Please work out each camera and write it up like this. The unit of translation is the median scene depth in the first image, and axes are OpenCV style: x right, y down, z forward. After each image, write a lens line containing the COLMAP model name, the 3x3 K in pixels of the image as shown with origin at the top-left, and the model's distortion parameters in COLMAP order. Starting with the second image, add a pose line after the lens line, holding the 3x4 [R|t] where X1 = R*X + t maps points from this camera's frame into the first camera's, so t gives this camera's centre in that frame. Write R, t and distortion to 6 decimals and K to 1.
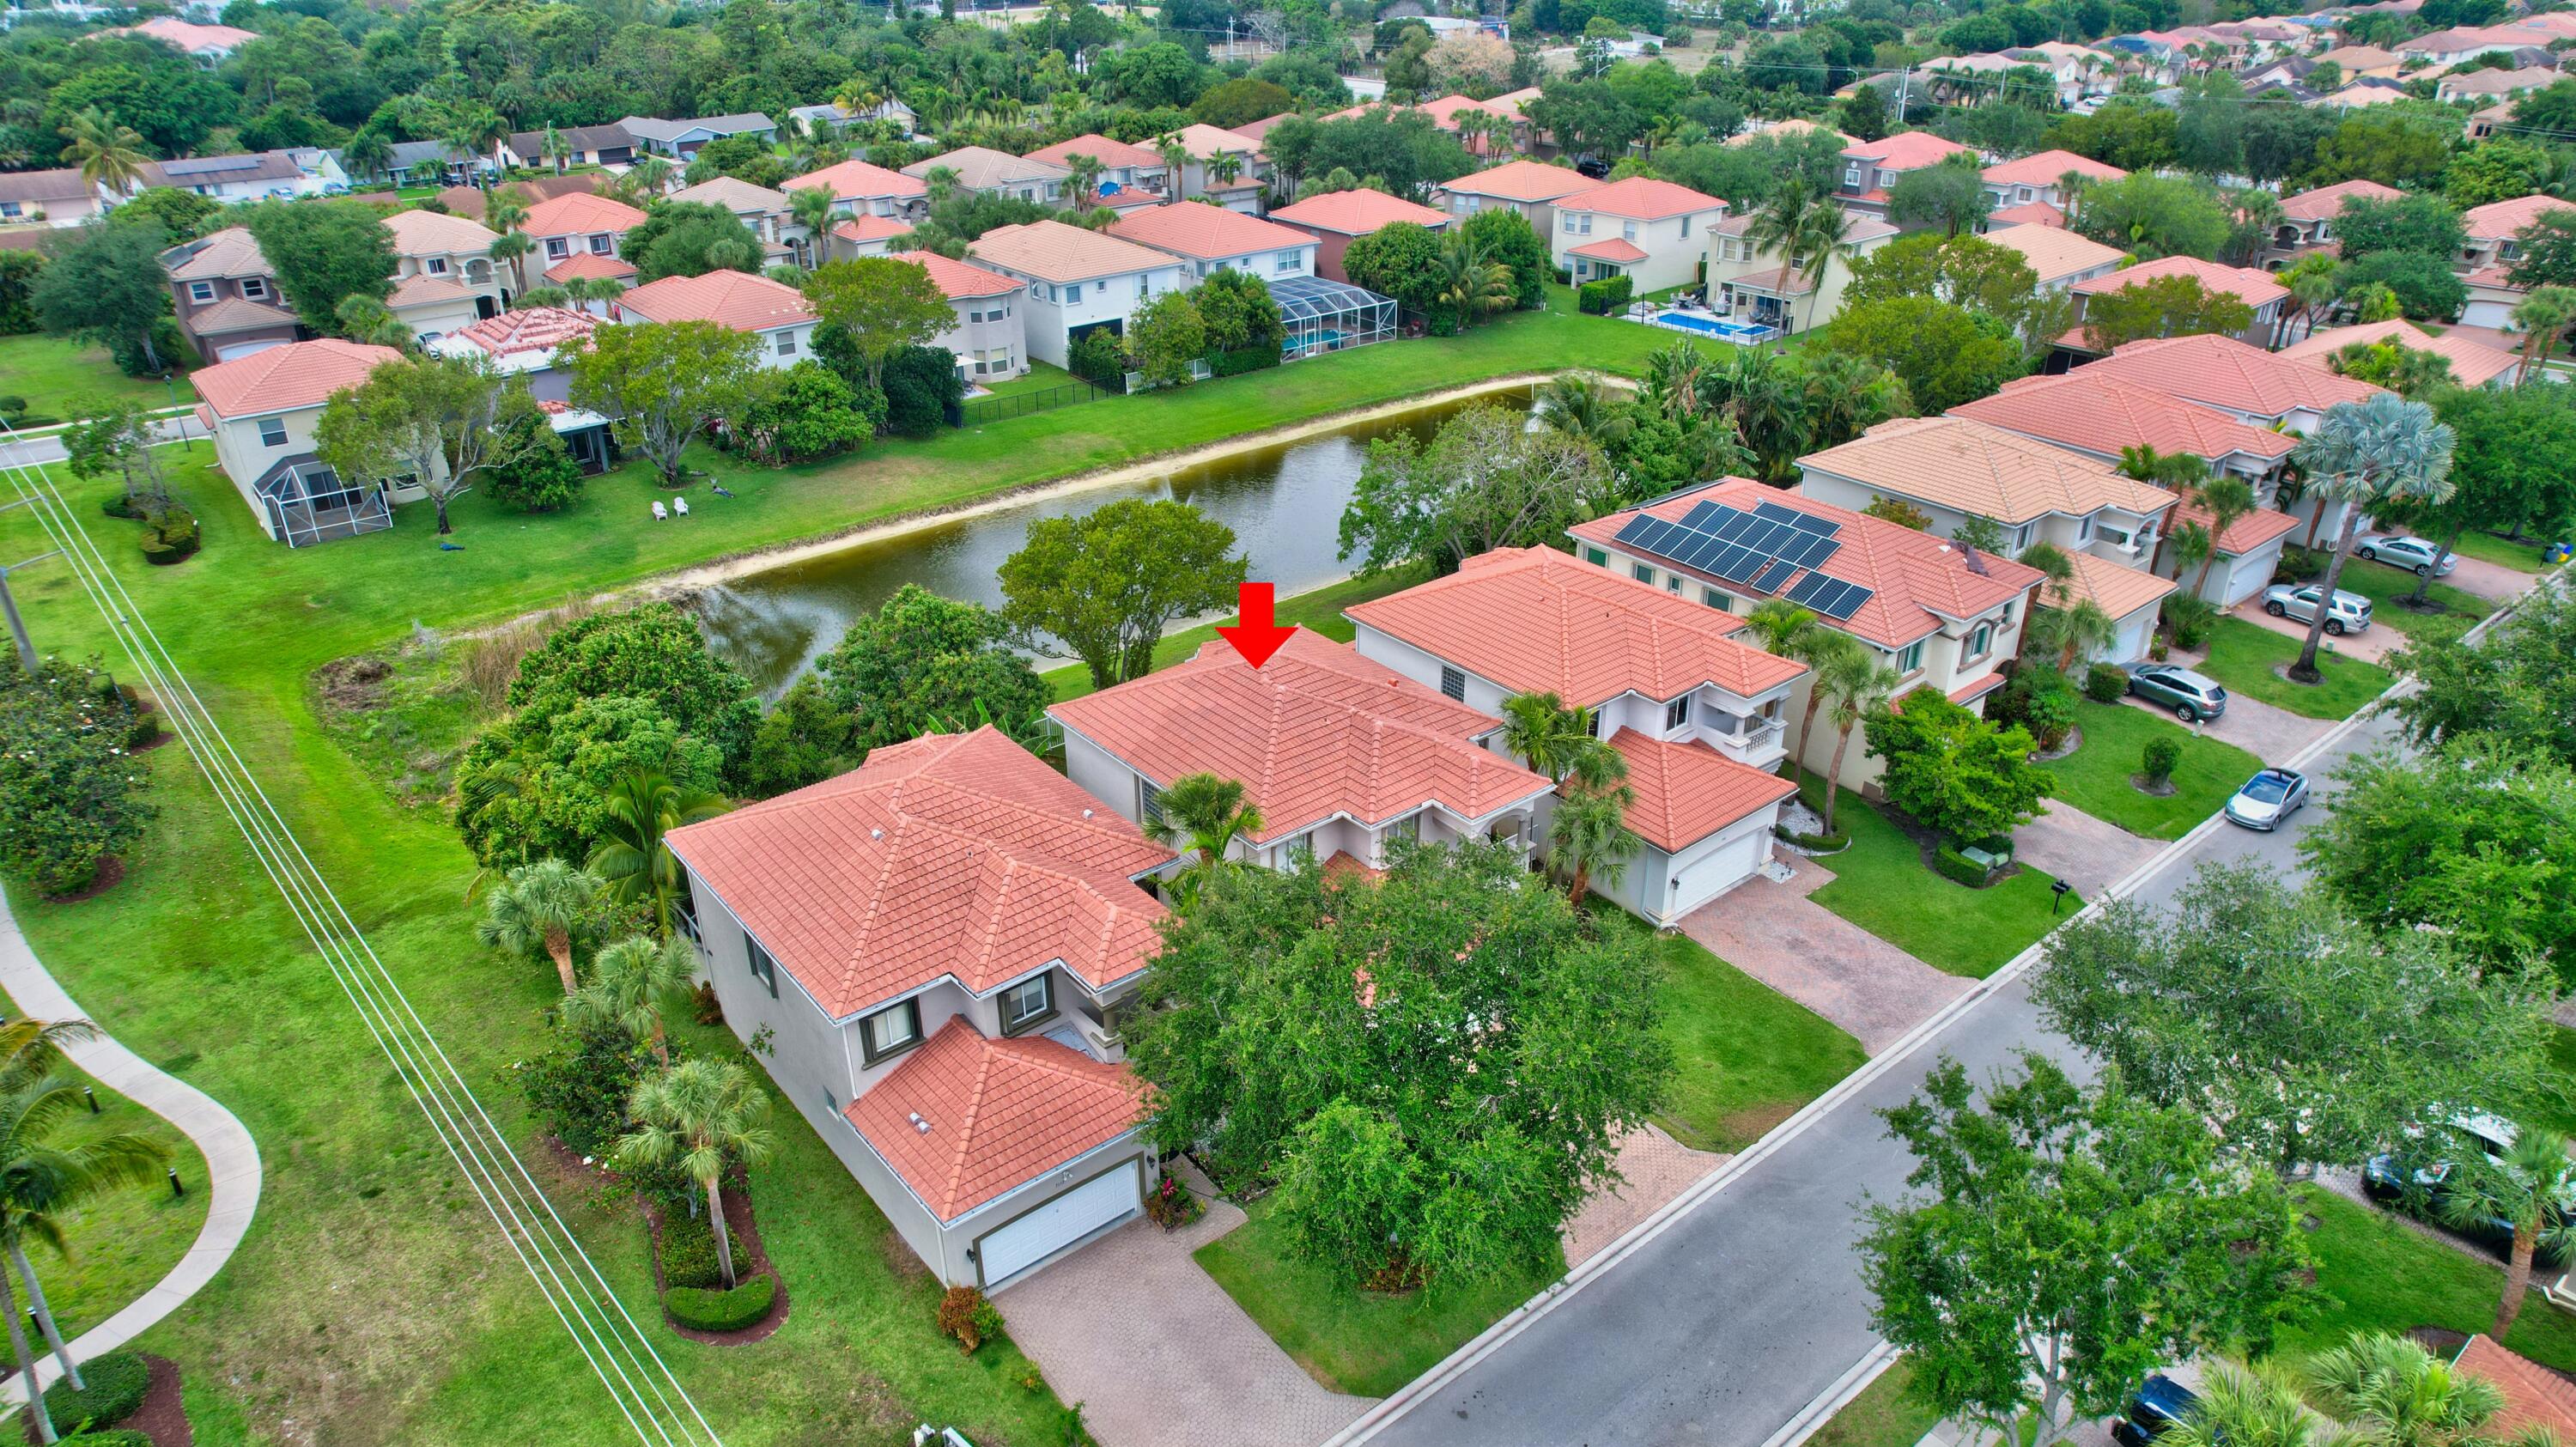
lens RADIAL K [[1654.7, 0, 1286.5], [0, 1654.7, 716.9], [0, 0, 1]] dist [-0.082286, 0.072349]
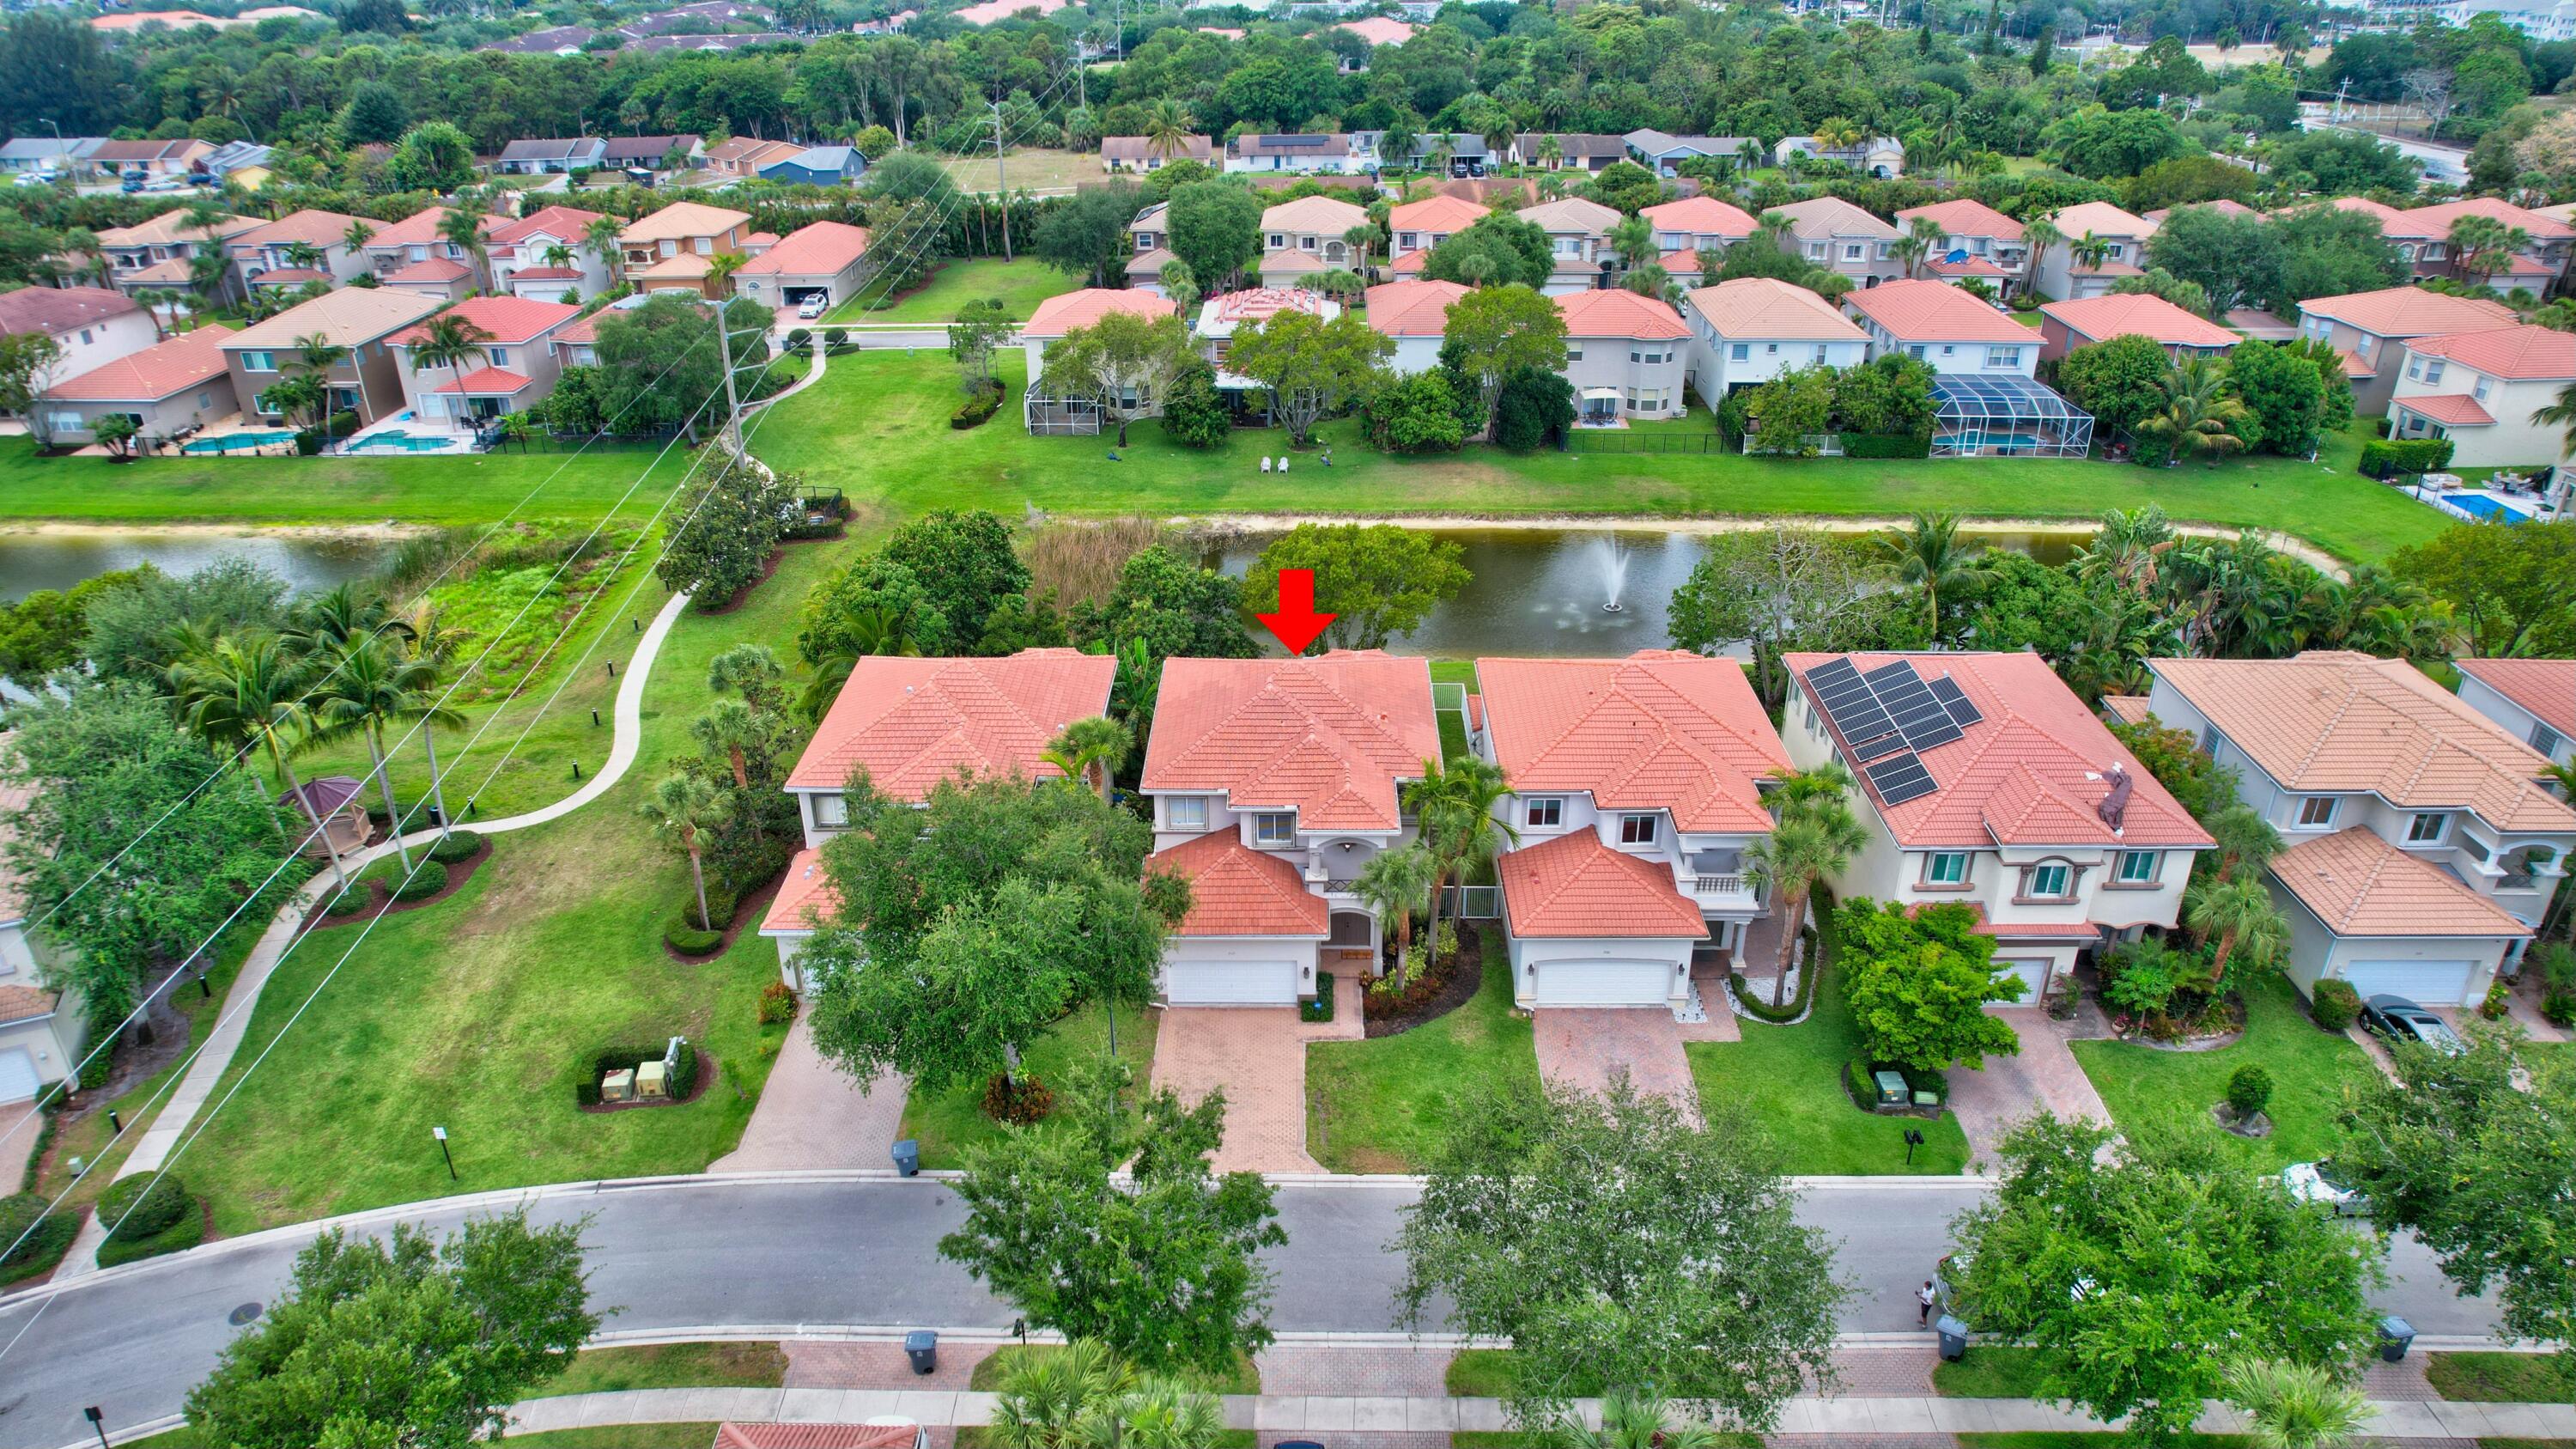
lens RADIAL K [[1654.9, 0, 1286.5], [0, 1654.9, 717.9], [0, 0, 1]] dist [-0.082286, 0.072349]
pose [[0.767418, 0.285019, -0.574311, 0.331154], [-0.285863, 0.953900, 0.091421, -0.051885], [0.573892, 0.094016, 0.813517, 0.013274]]
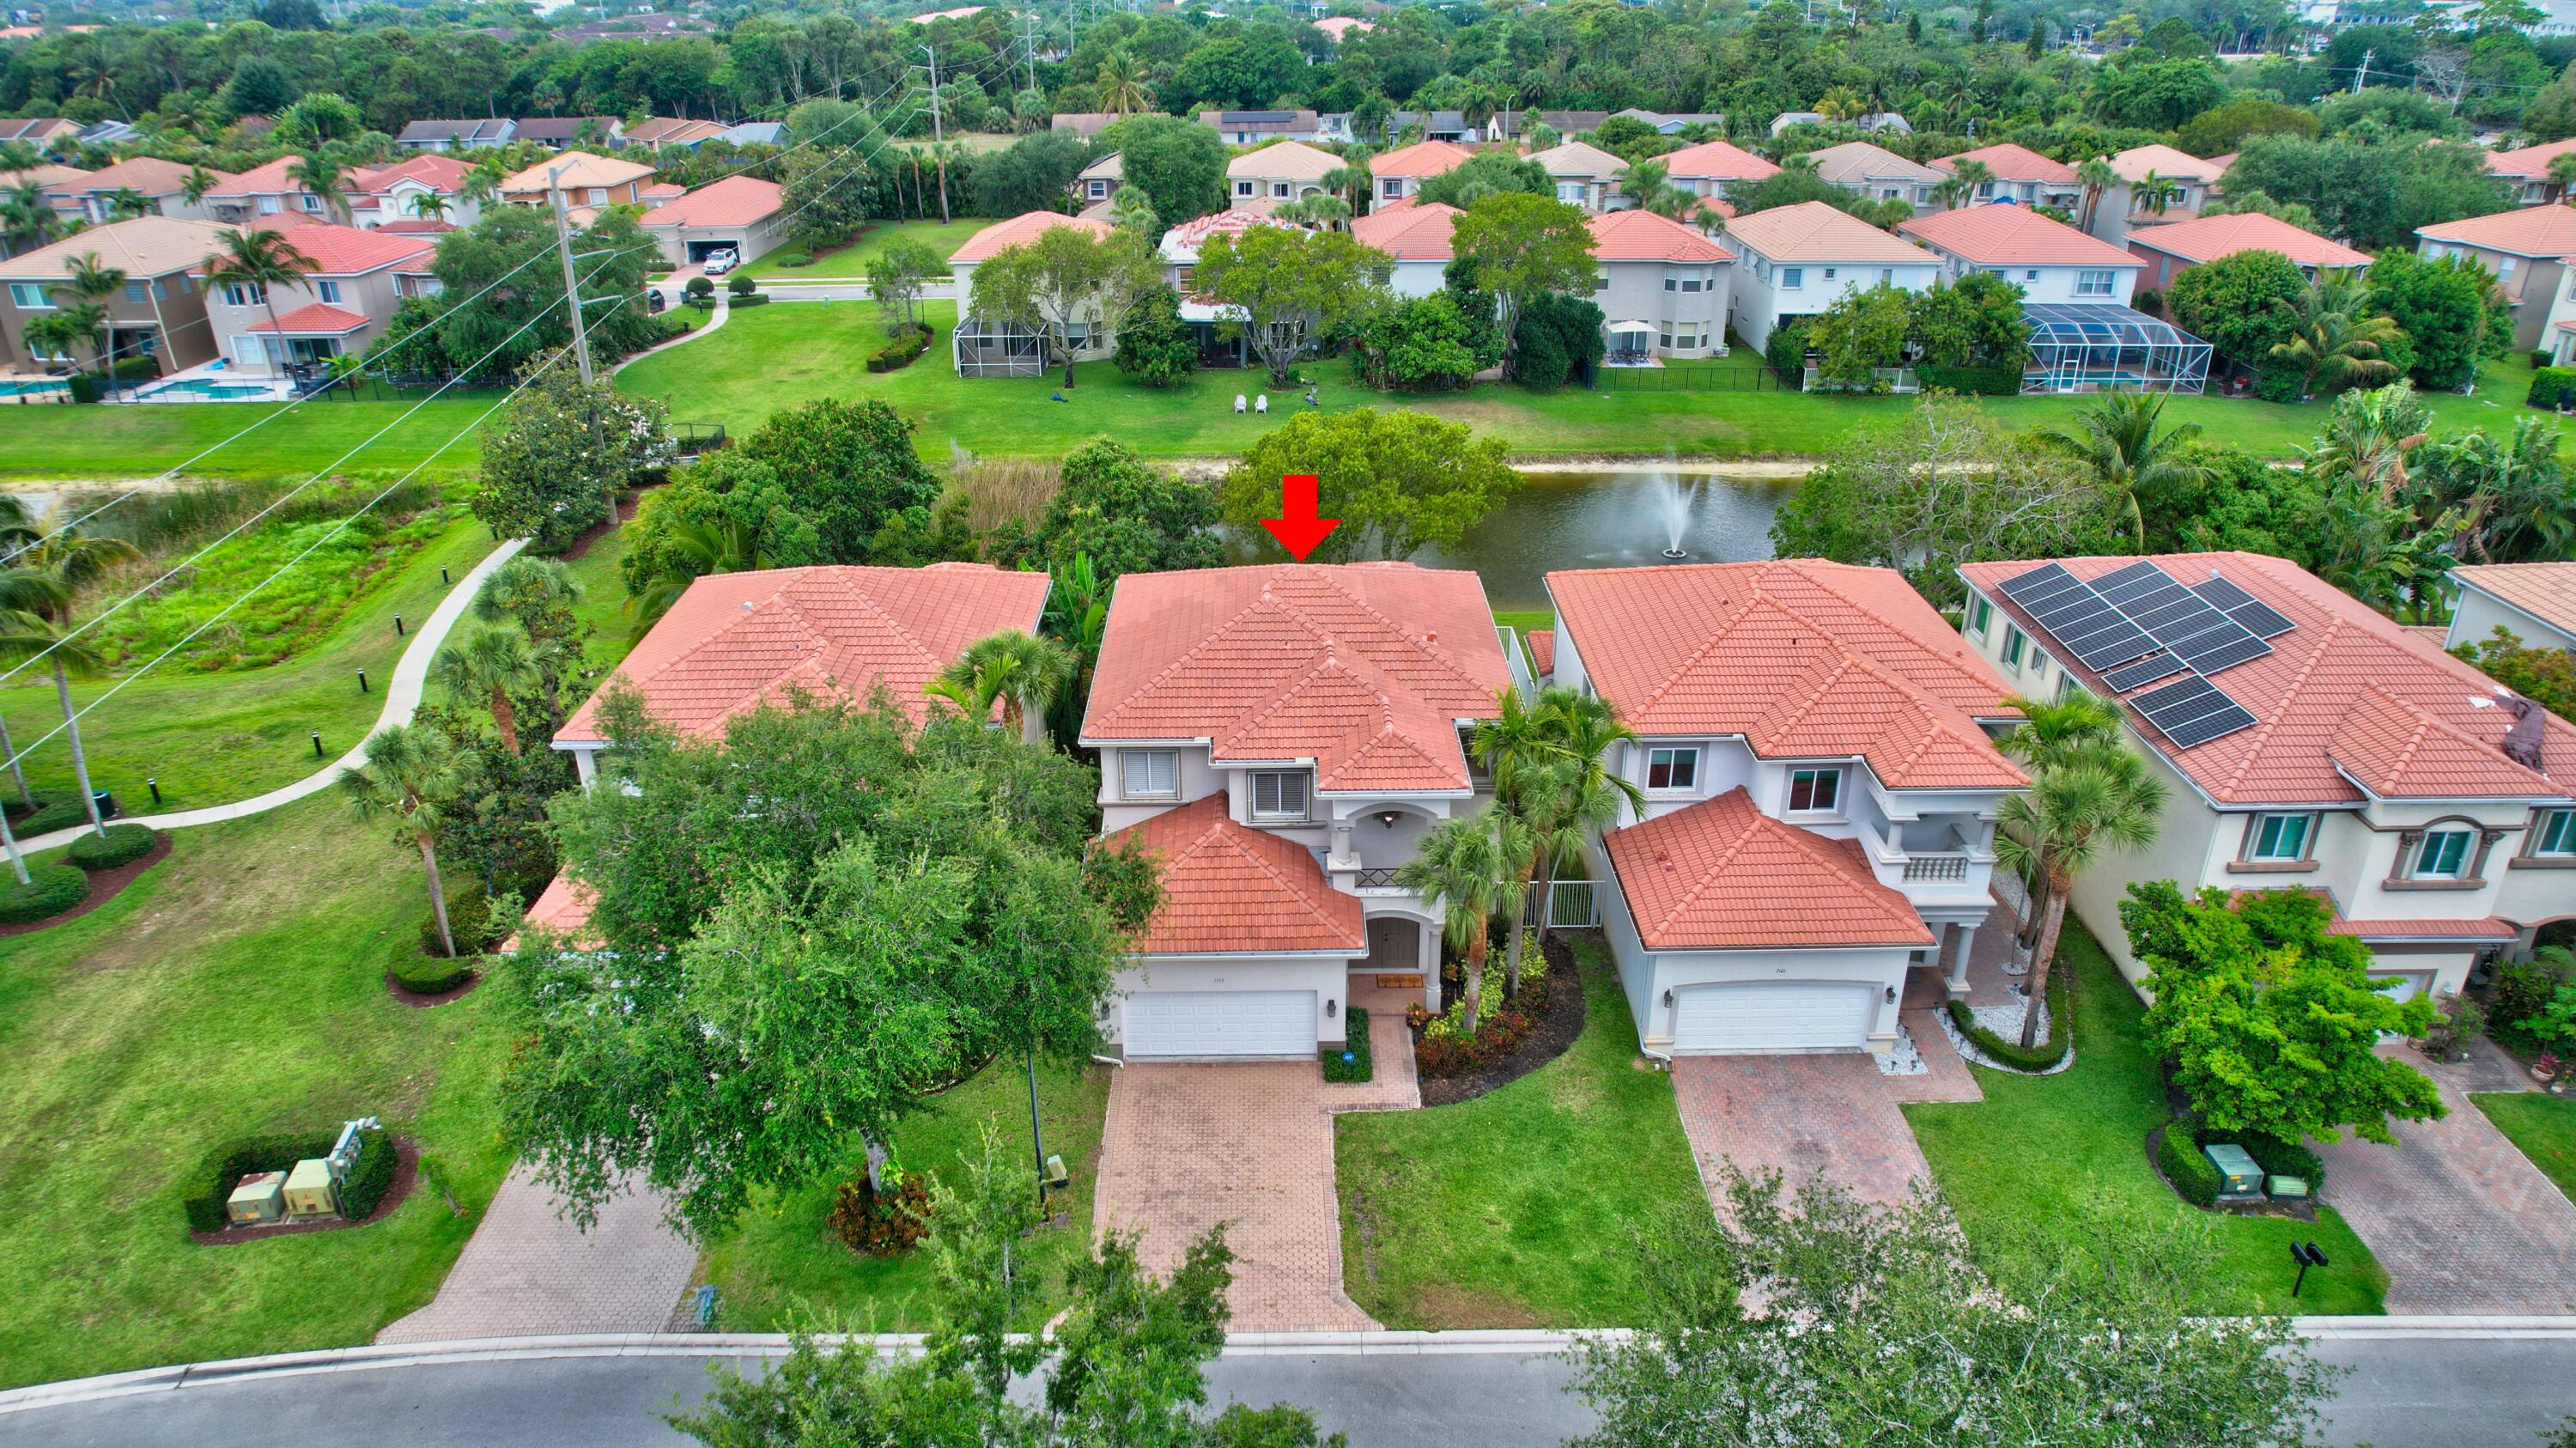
lens RADIAL K [[1654.8, 0, 1286.5], [0, 1654.8, 717.4], [0, 0, 1]] dist [-0.082286, 0.072349]
pose [[0.783395, 0.263082, -0.563099, 0.230836], [-0.278587, 0.958519, 0.060247, -0.005916], [0.555591, 0.109675, 0.824191, 0.151618]]
